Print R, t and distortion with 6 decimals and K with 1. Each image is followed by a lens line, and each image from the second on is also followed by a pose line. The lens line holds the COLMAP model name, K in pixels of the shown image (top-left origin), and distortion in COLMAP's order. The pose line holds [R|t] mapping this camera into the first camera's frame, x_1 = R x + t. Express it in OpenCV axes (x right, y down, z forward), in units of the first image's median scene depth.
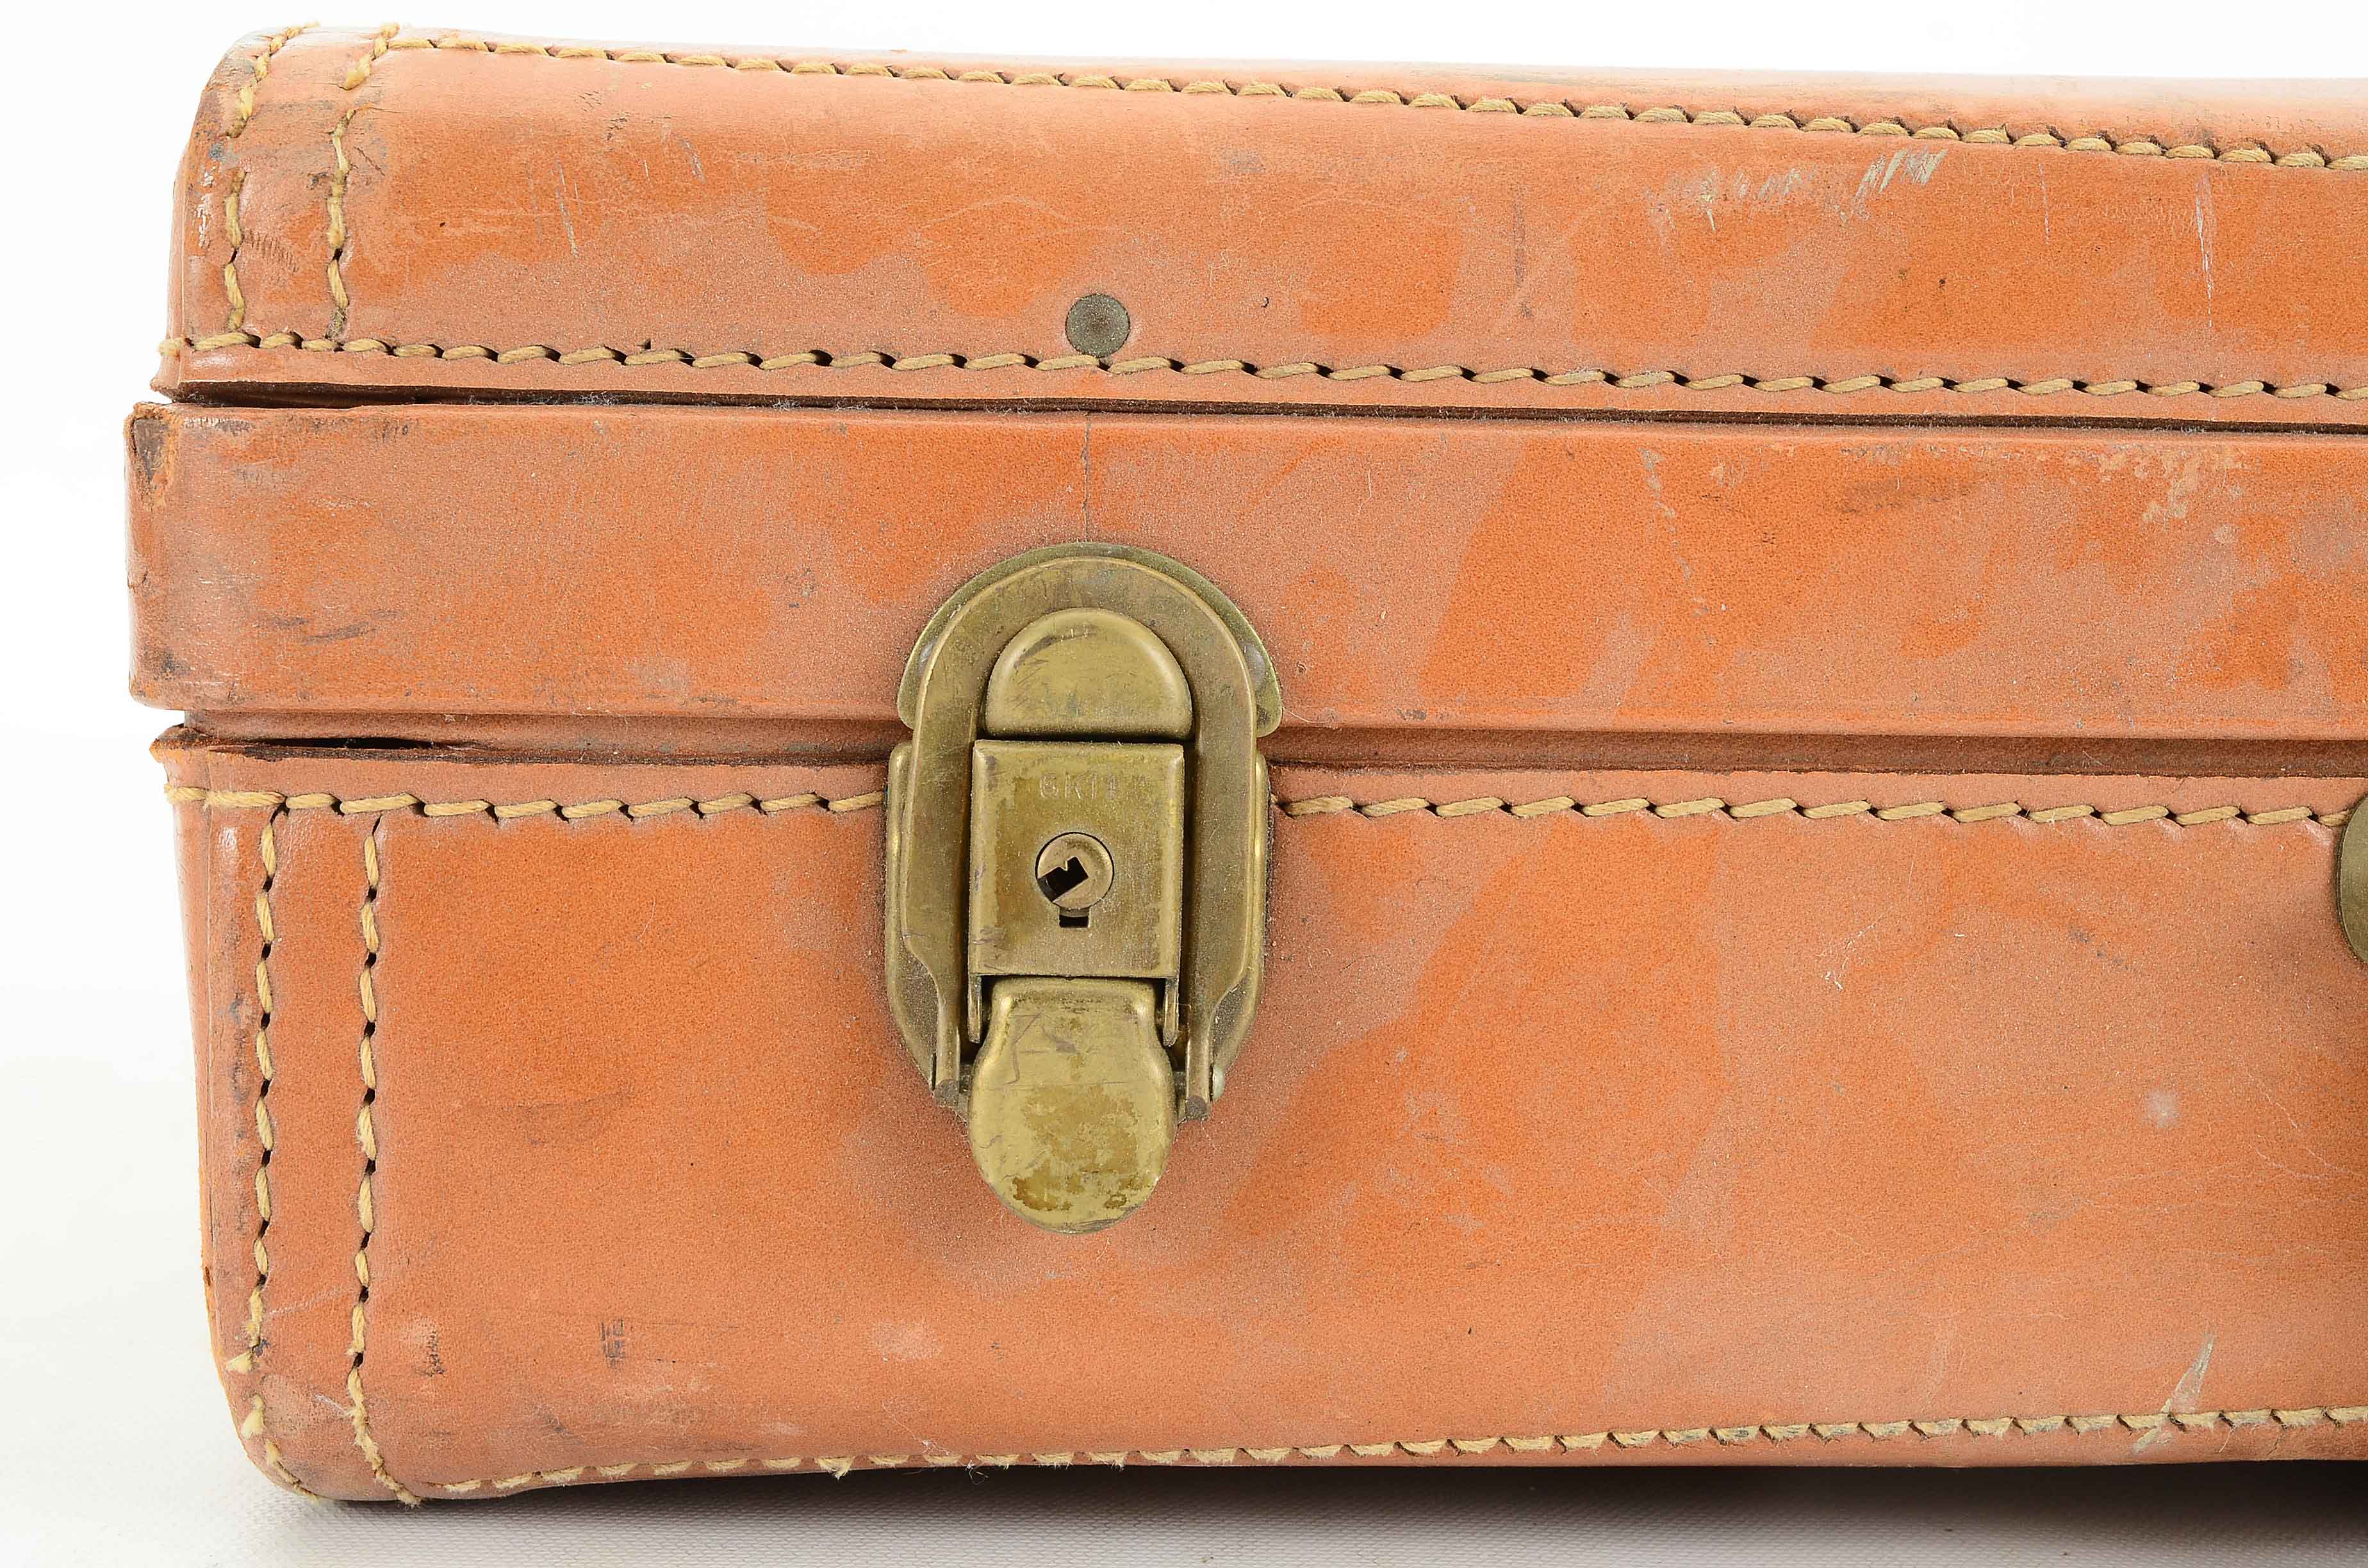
lens RADIAL K [[3083.9, 0, 1179.1], [0, 3083.9, 722.5], [0, 0, 1]] dist [0.013420, 0.000000]
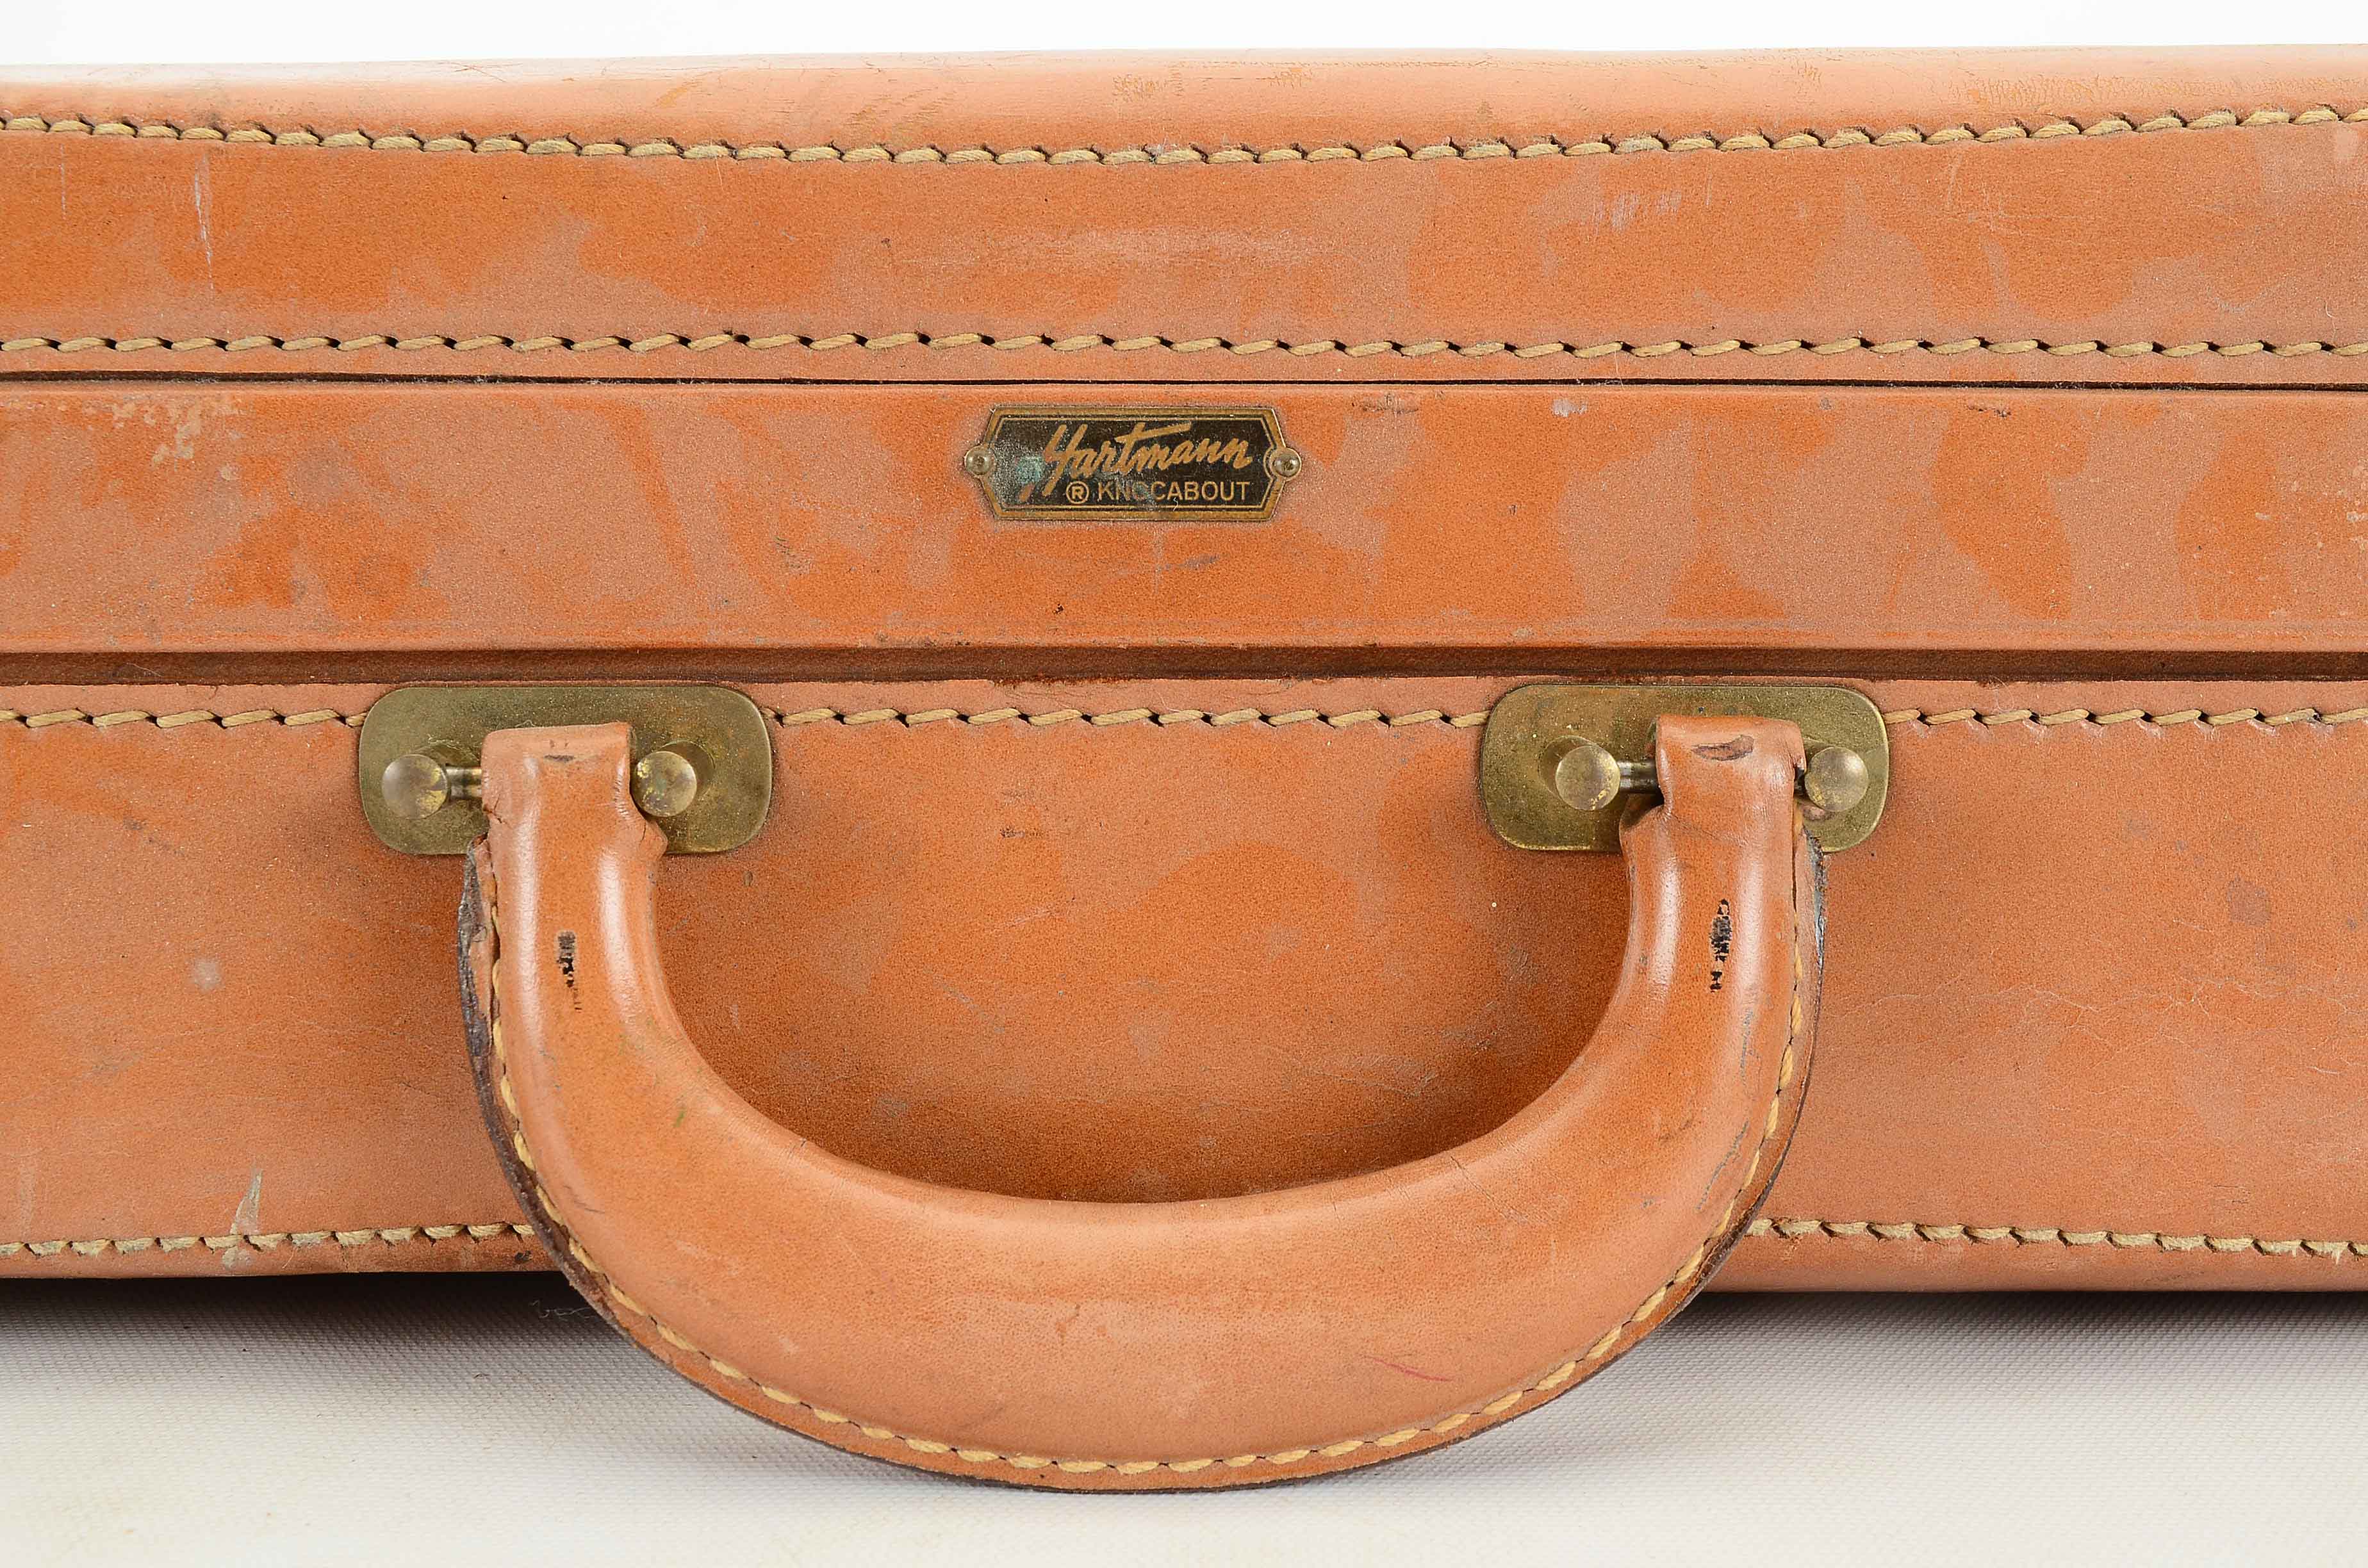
lens RADIAL K [[2616.0, 0, 1182.5], [0, 2616.0, 788.2], [0, 0, 1]] dist [-0.014151, 0.000000]
pose [[0.999522, -0.011402, -0.028742, 0.712193], [0.012917, 0.998506, 0.053093, 0.008822], [0.028094, -0.053439, 0.998176, 0.041736]]
